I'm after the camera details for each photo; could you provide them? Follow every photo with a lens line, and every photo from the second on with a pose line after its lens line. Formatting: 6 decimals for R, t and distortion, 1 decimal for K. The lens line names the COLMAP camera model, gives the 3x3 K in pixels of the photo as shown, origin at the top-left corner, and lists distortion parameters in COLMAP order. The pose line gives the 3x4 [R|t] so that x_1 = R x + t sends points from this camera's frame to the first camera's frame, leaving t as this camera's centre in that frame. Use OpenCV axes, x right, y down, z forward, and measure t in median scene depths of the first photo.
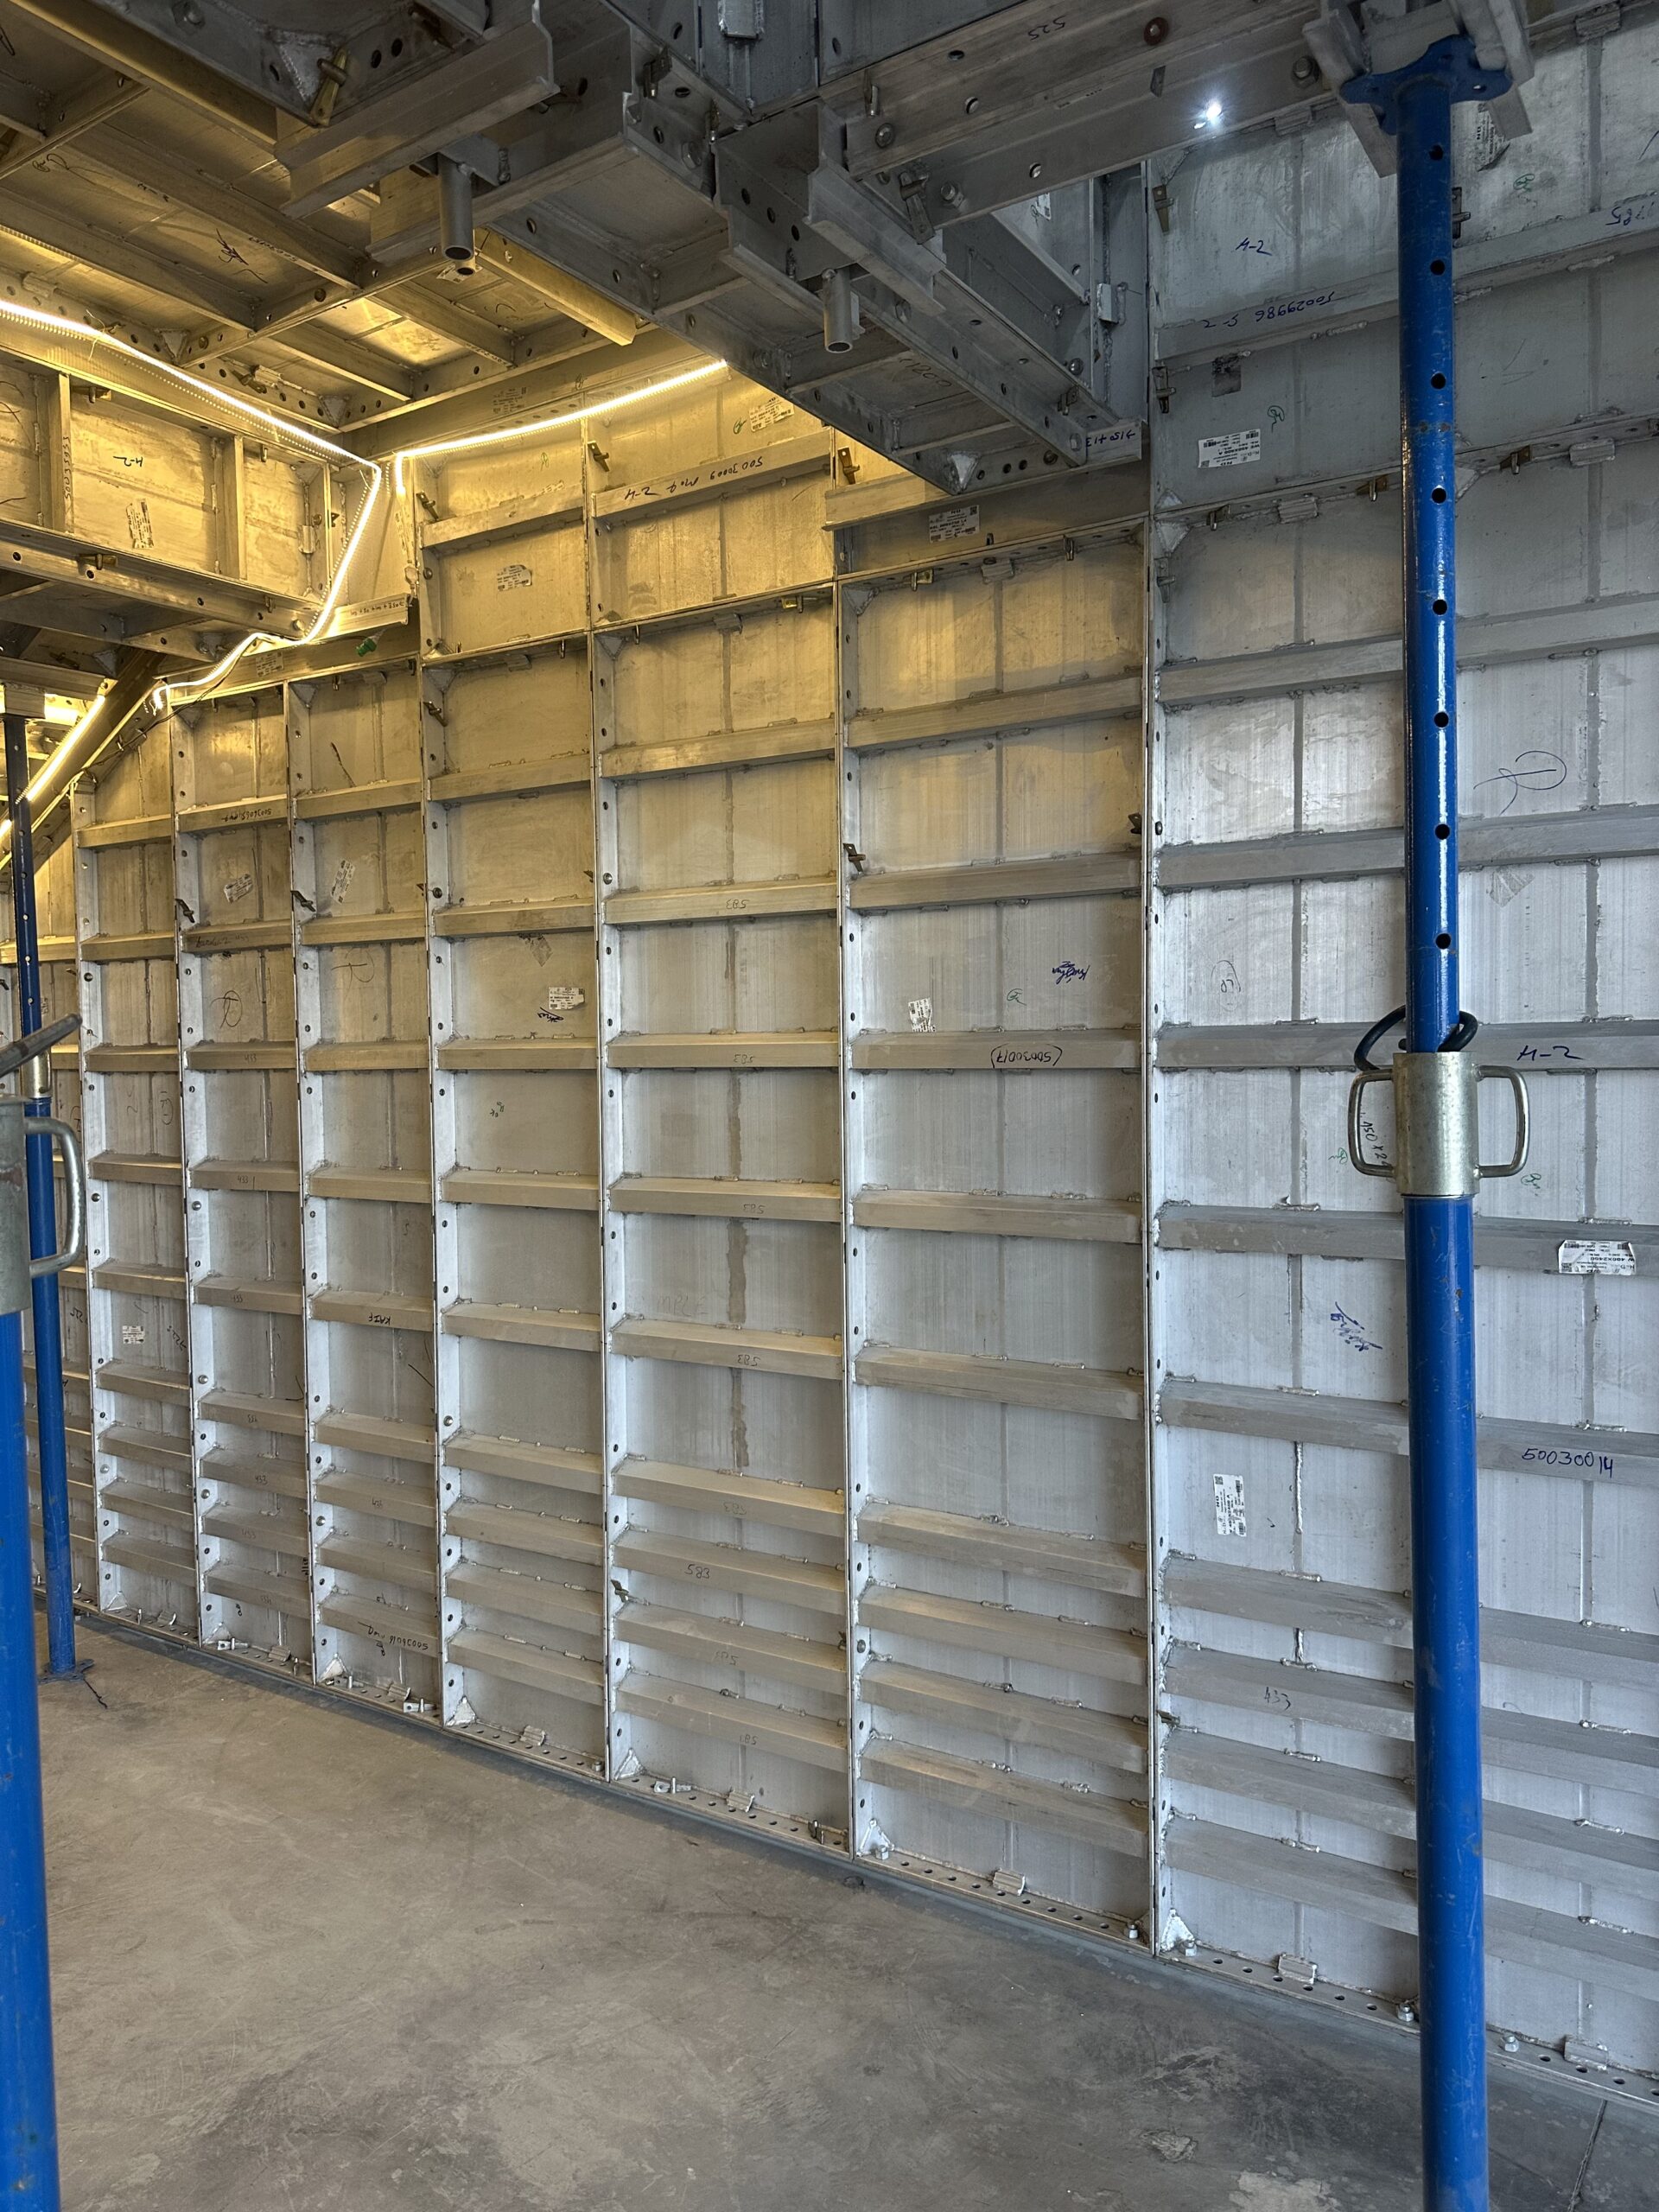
lens RADIAL K [[1573.5, 0, 829.3], [0, 1573.5, 1109.9], [0, 0, 1]] dist [0.009736, -0.012574]
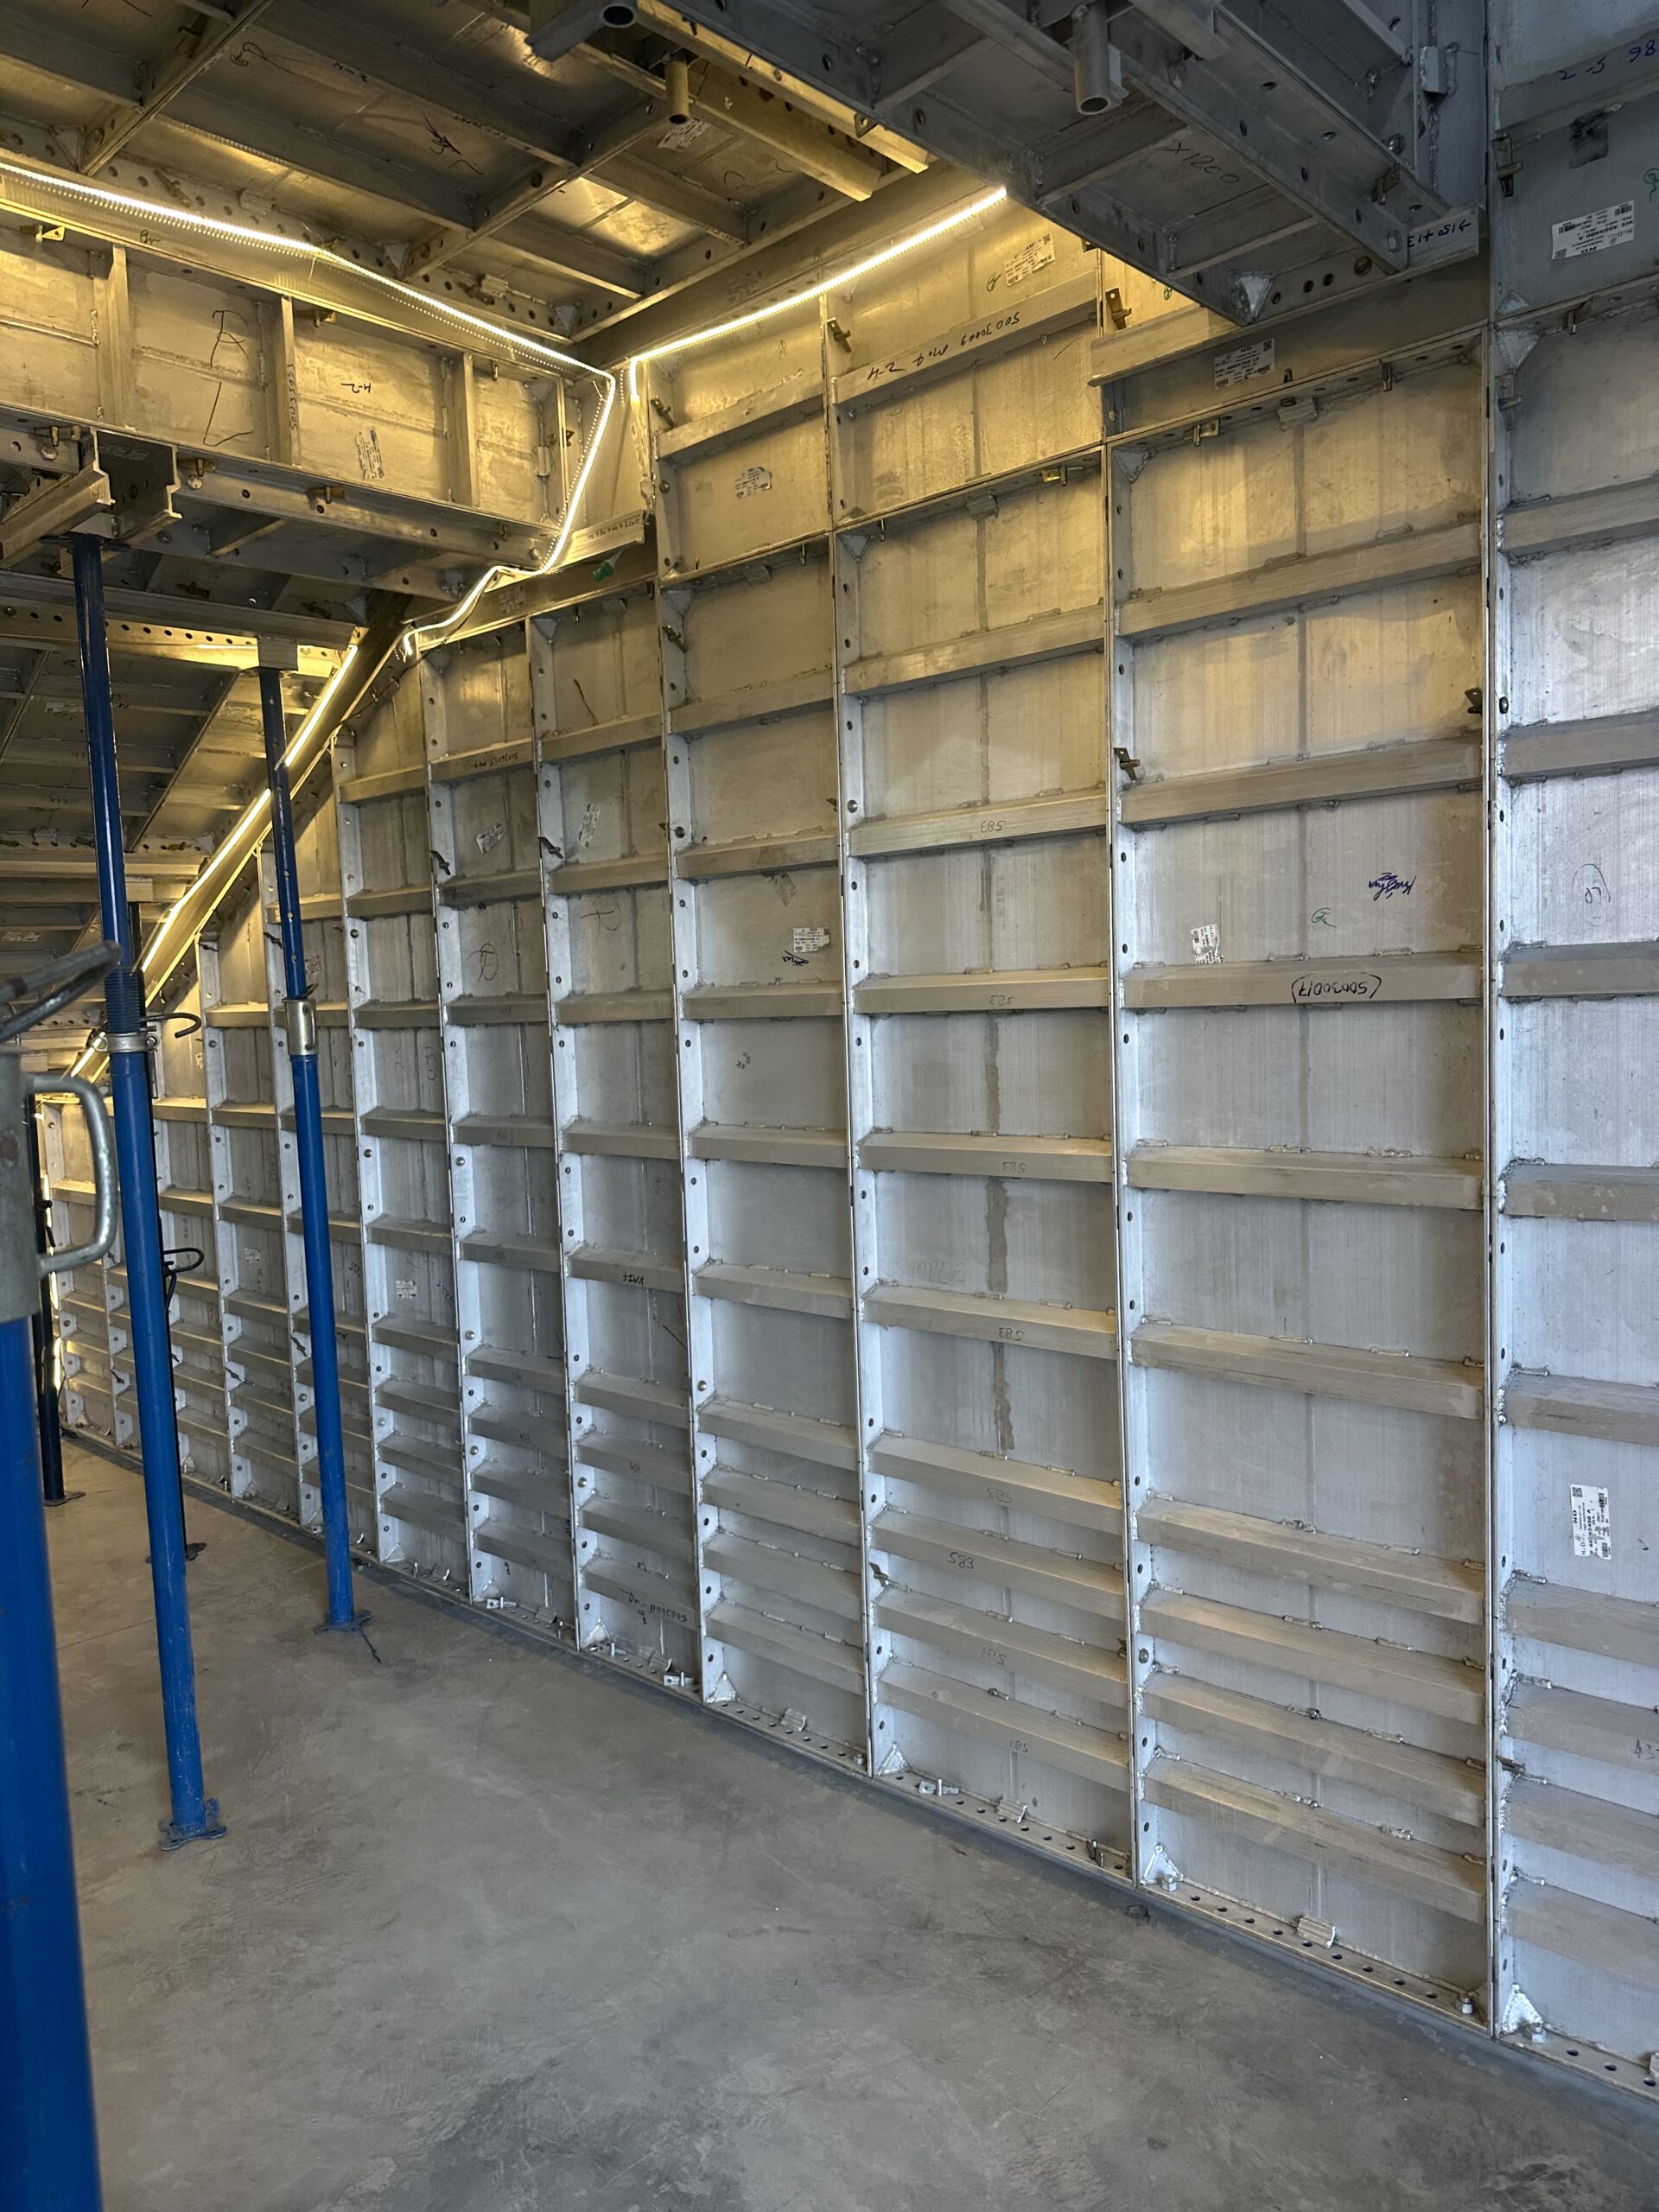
lens RADIAL K [[1579.8, 0, 835.8], [0, 1579.8, 1113.8], [0, 0, 1]] dist [0.020555, -0.025789]
pose [[0.984496, -0.007817, -0.175233, 0.009317], [0.013901, 0.999341, 0.033522, 0.001471], [0.174855, -0.035439, 0.983956, 0.107511]]
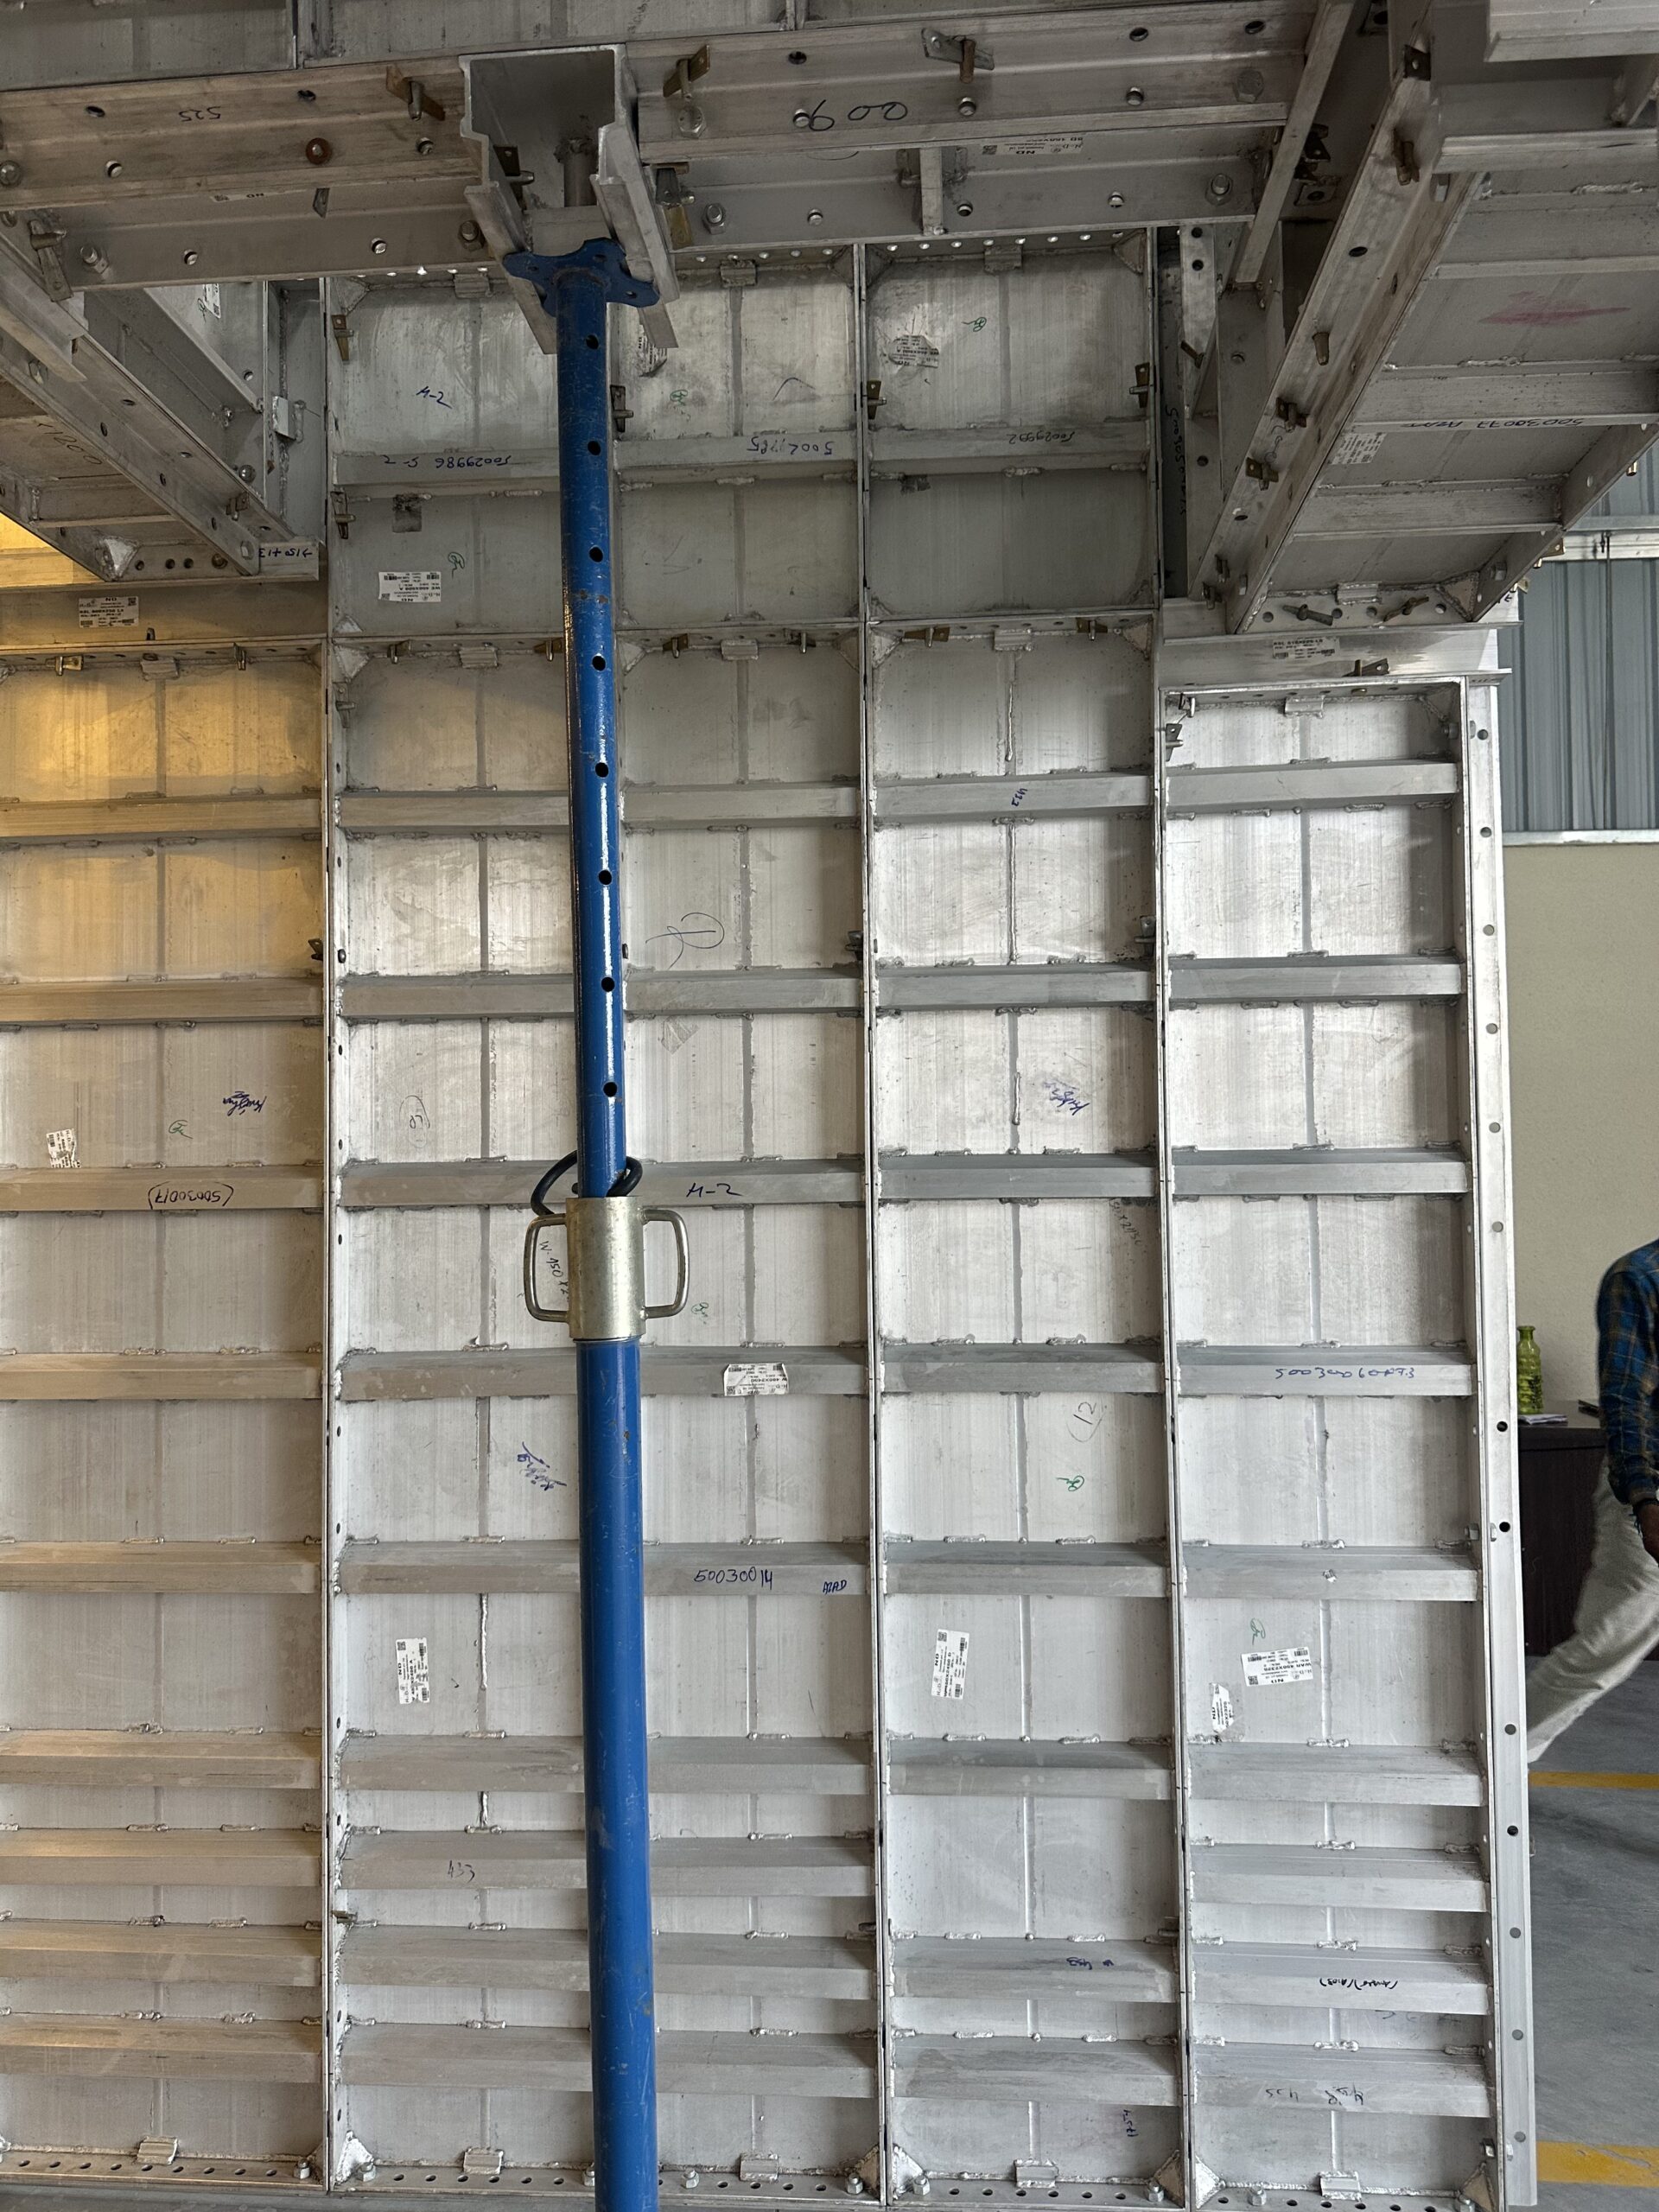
lens RADIAL K [[1579.8, 0, 835.8], [0, 1579.8, 1113.8], [0, 0, 1]] dist [0.020555, -0.025789]
pose [[0.877980, 0.017510, 0.478378, 0.015770], [0.020375, 0.997058, -0.073889, -0.006896], [-0.478264, 0.074620, 0.875040, 0.018368]]
